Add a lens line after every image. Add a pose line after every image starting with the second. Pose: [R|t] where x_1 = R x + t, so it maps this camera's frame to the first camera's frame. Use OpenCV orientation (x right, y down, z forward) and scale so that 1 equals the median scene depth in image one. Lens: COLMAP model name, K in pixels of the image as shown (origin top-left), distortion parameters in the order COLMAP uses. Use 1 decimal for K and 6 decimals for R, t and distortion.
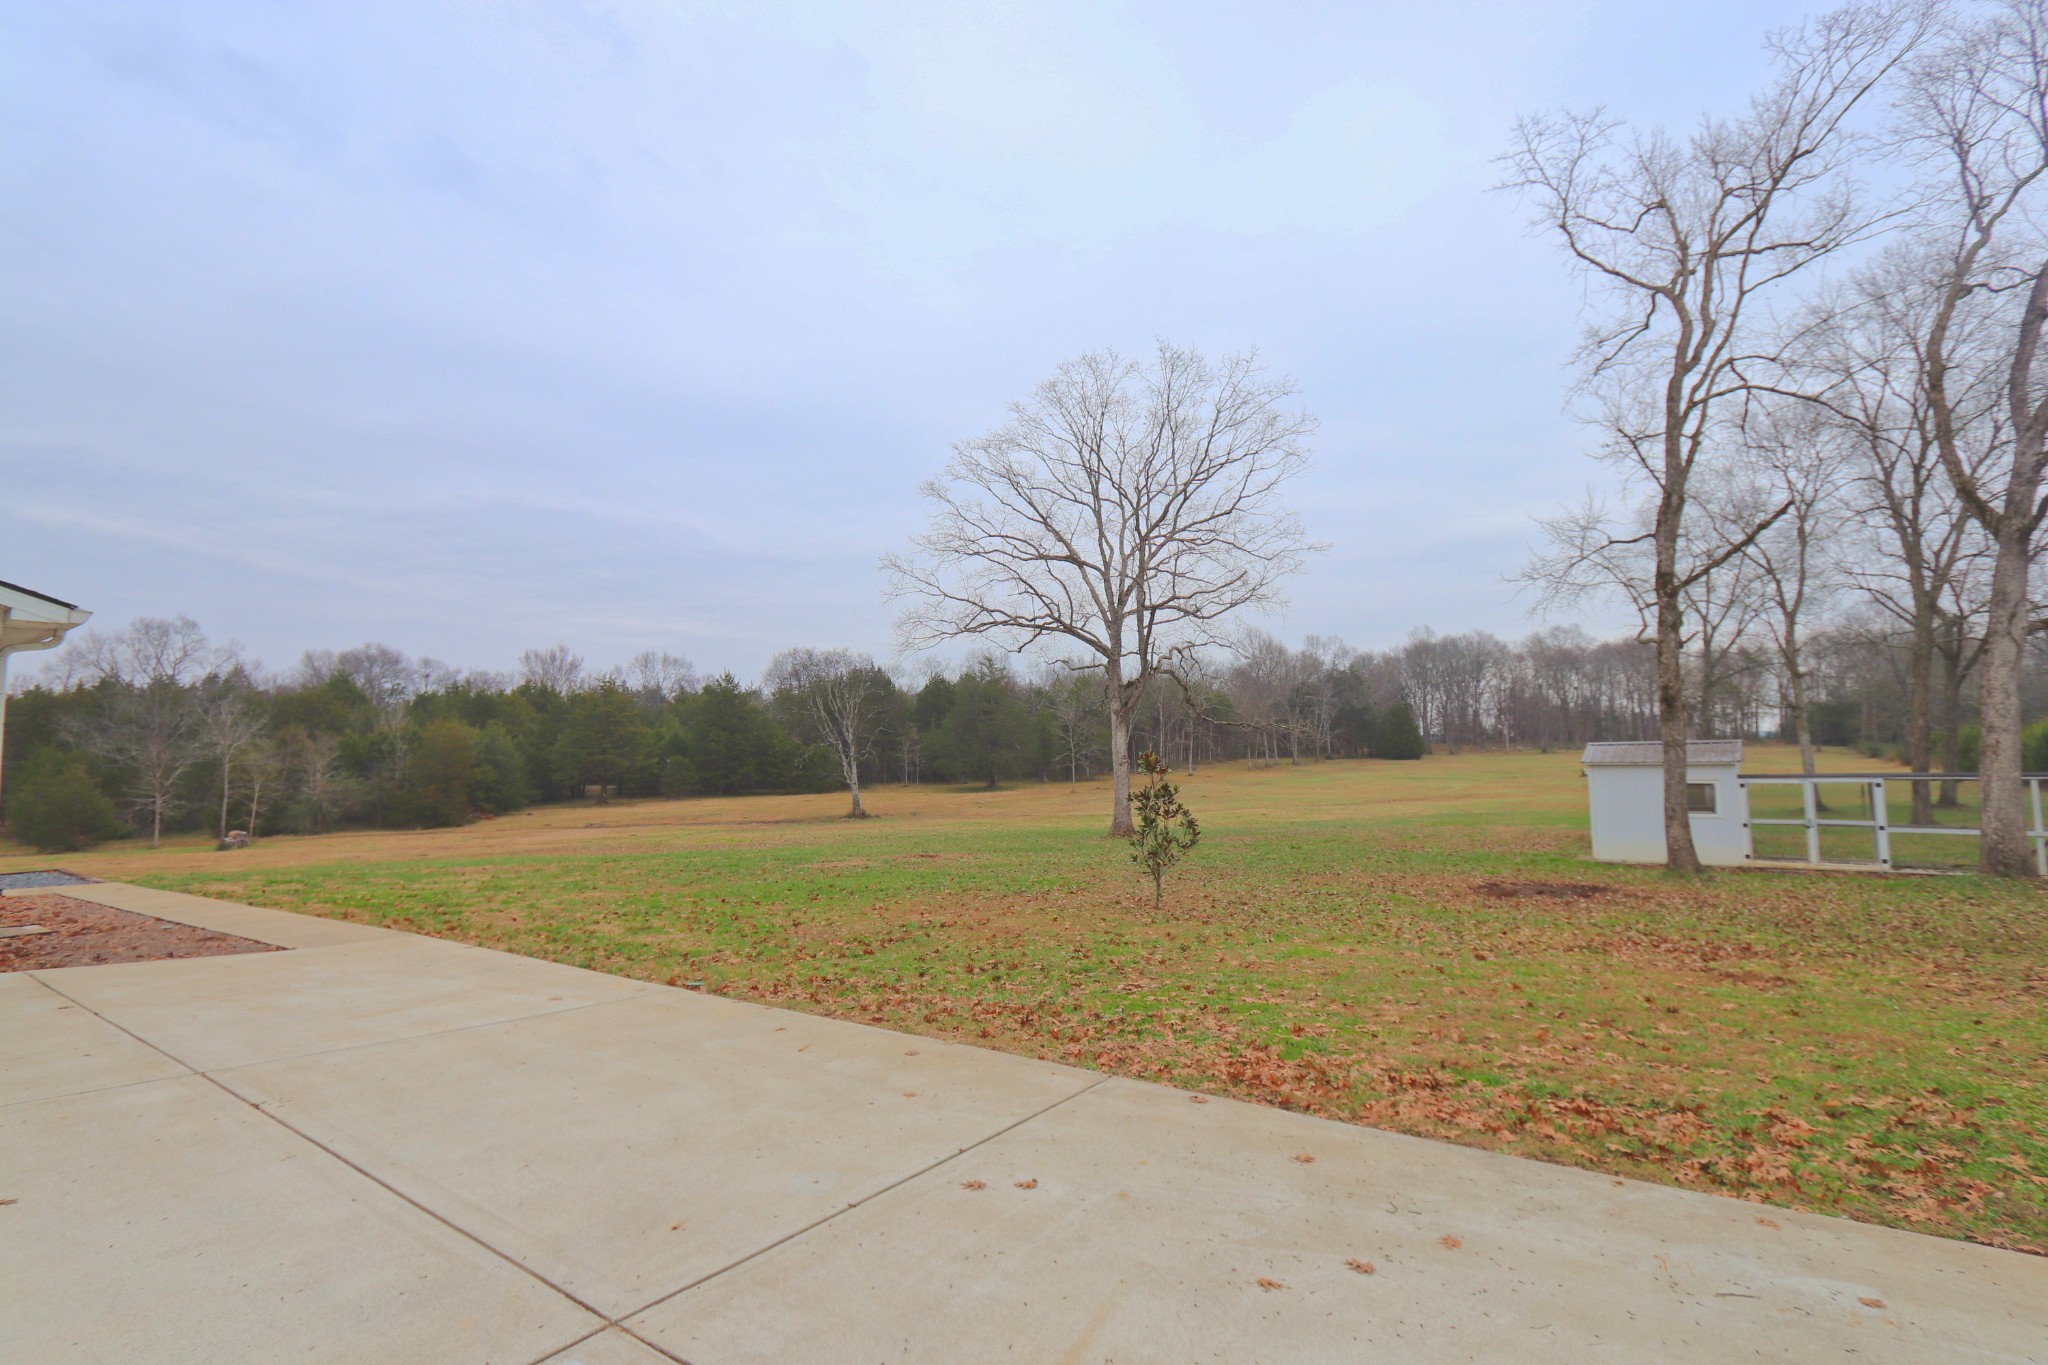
lens RADIAL K [[942.5, 0, 1013.9], [0, 942.5, 673.1], [0, 0, 1]] dist [-0.013835, -0.000036]
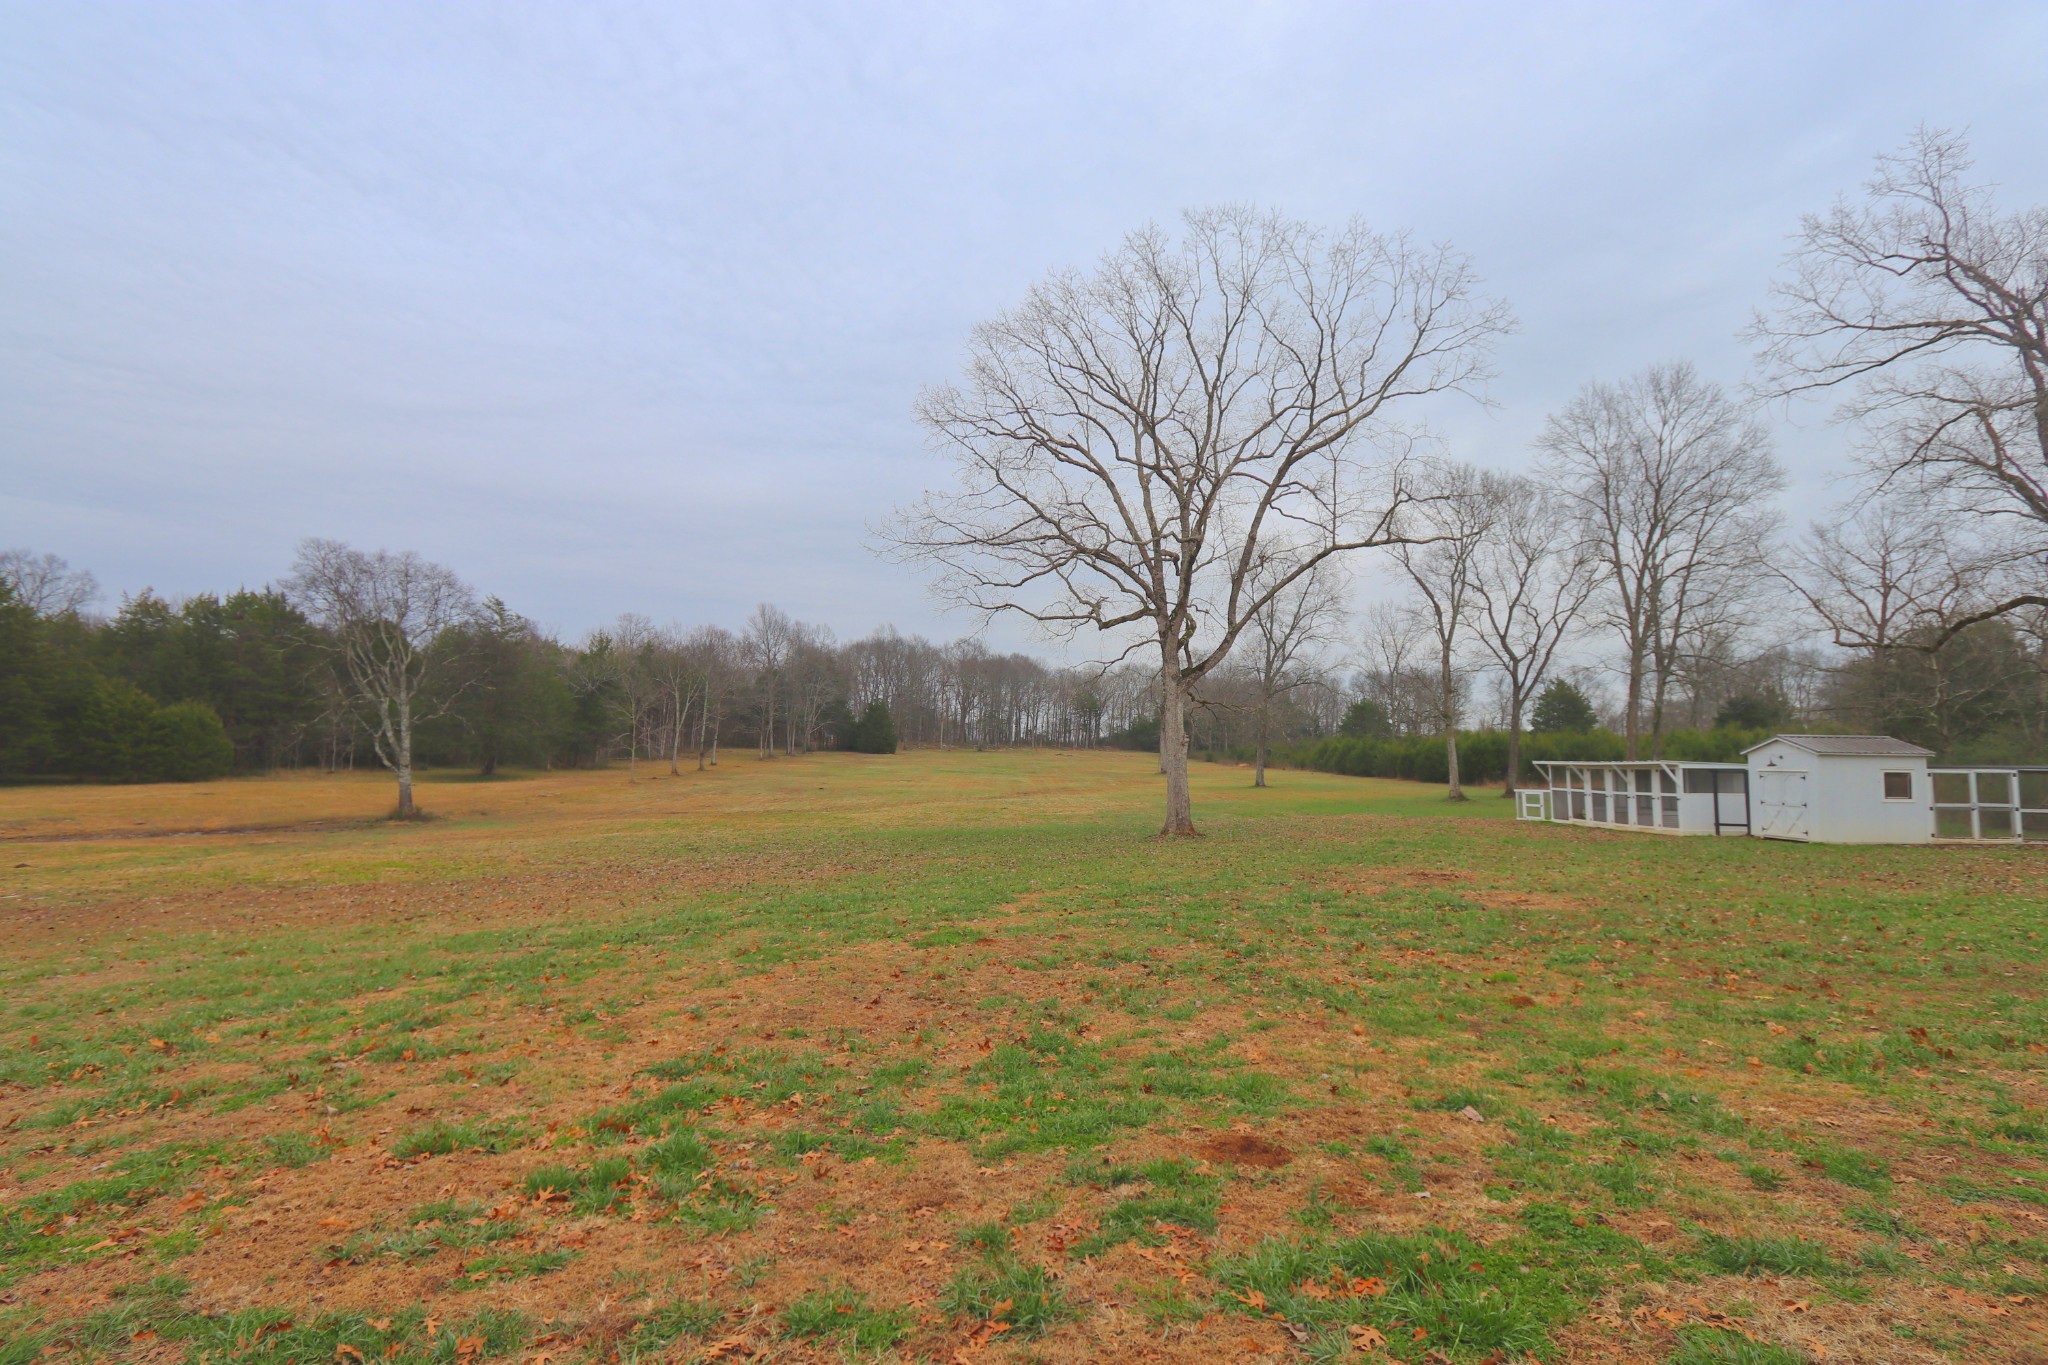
lens RADIAL K [[950.0, 0, 1014.7], [0, 950.0, 675.2], [0, 0, 1]] dist [-0.011440, 0.001308]
pose [[0.773218, 0.075690, 0.629607, -0.217708], [-0.081780, 0.996462, -0.019360, 0.030036], [-0.628845, -0.036520, 0.776673, 0.213513]]
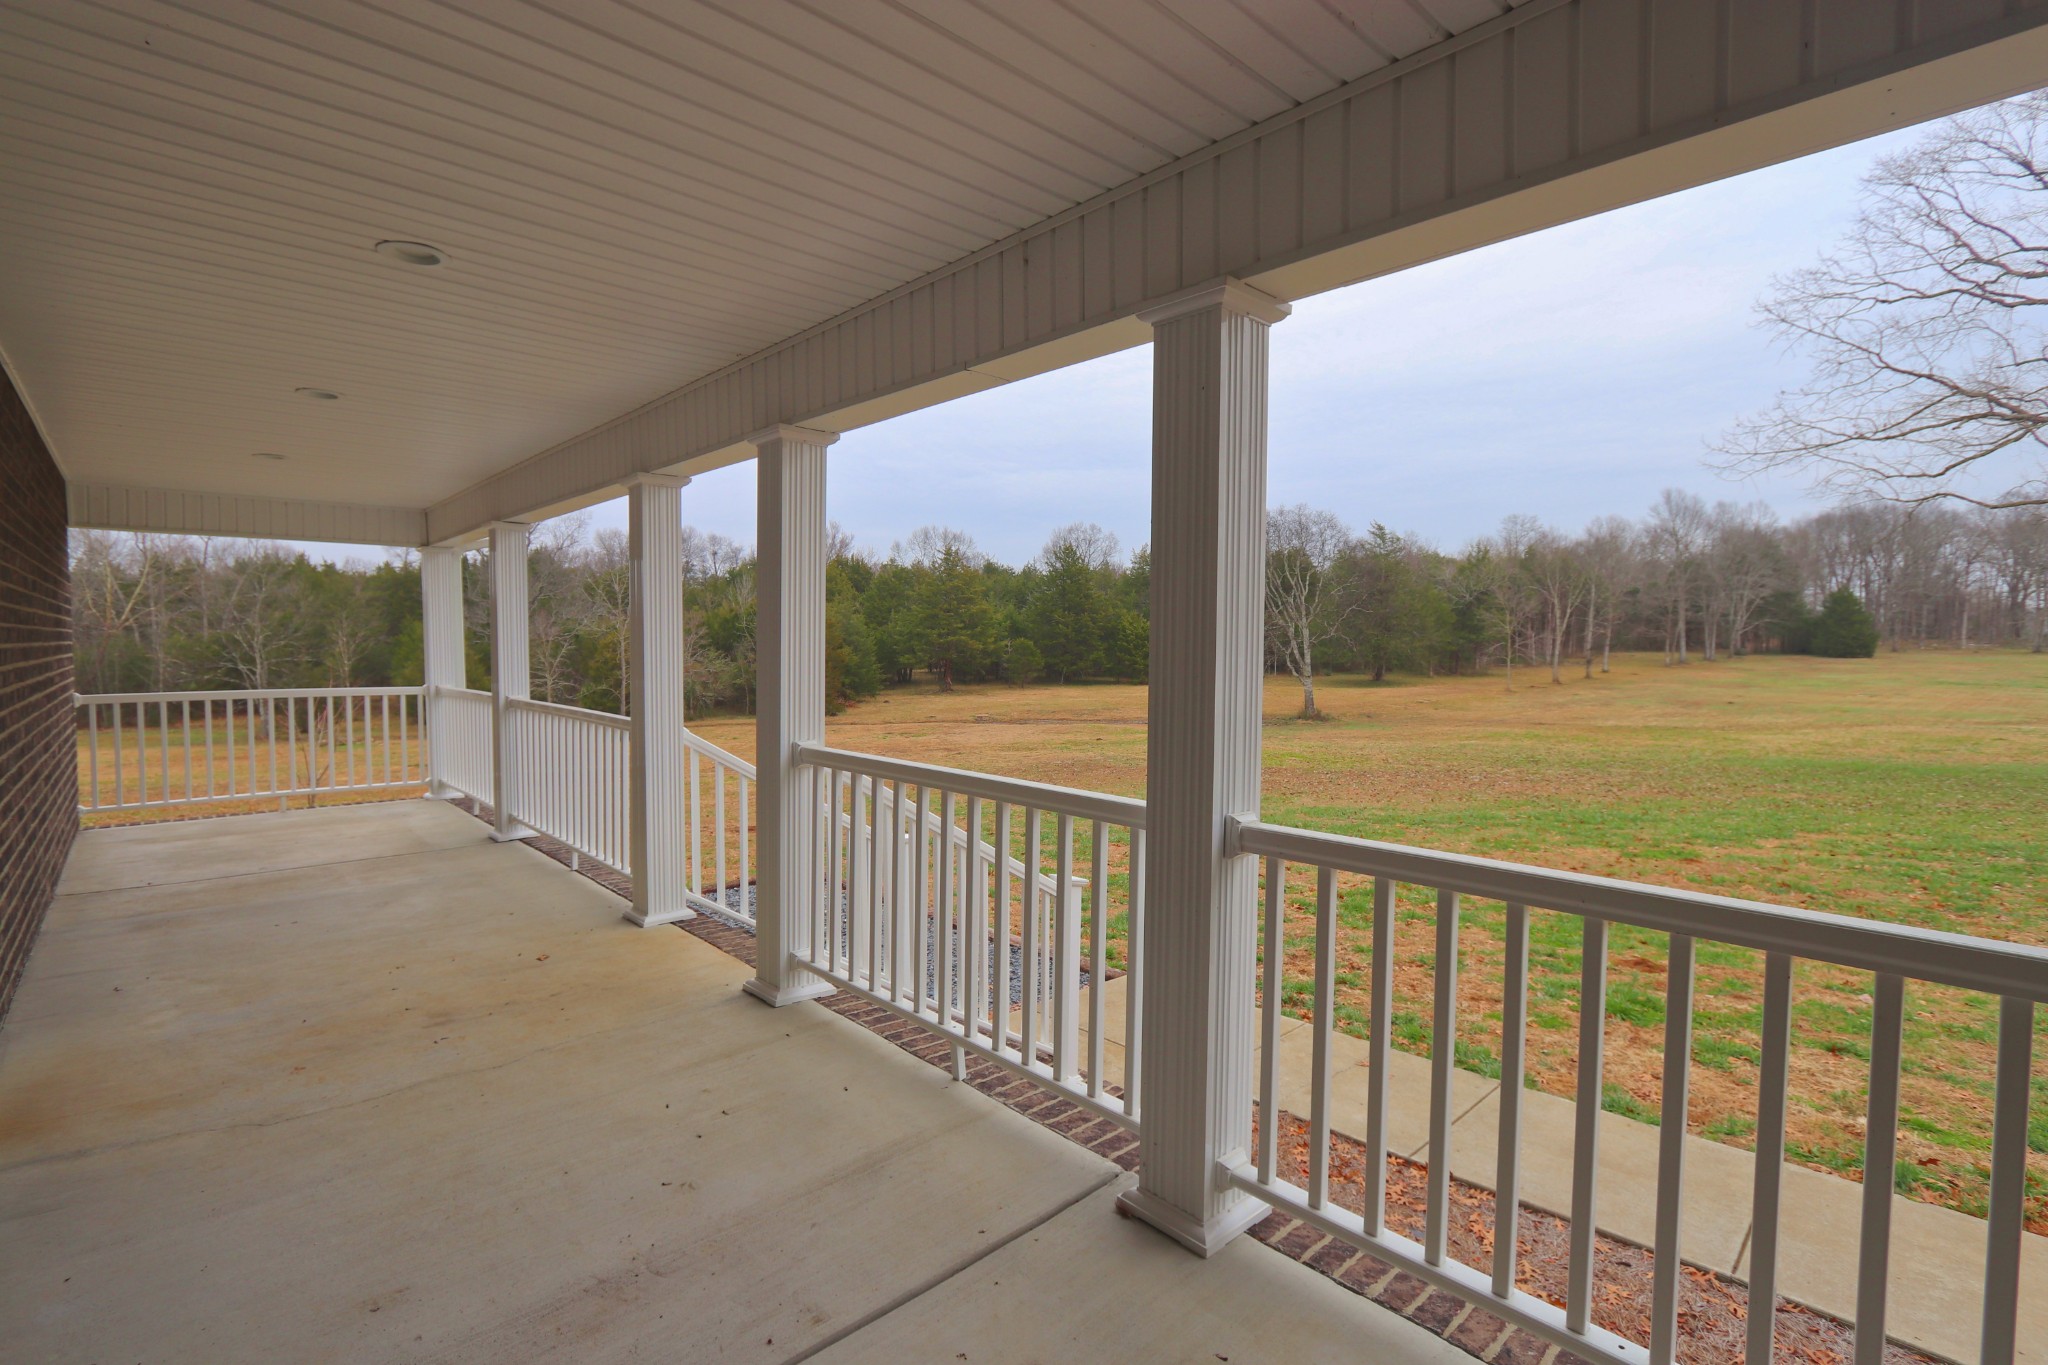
lens RADIAL K [[950.0, 0, 1014.7], [0, 950.0, 675.2], [0, 0, 1]] dist [-0.011440, 0.001308]
pose [[0.980318, 0.022210, -0.196173, -0.215560], [0.002104, 0.992420, 0.122875, 0.014616], [0.197416, -0.120869, 0.972840, 0.146550]]
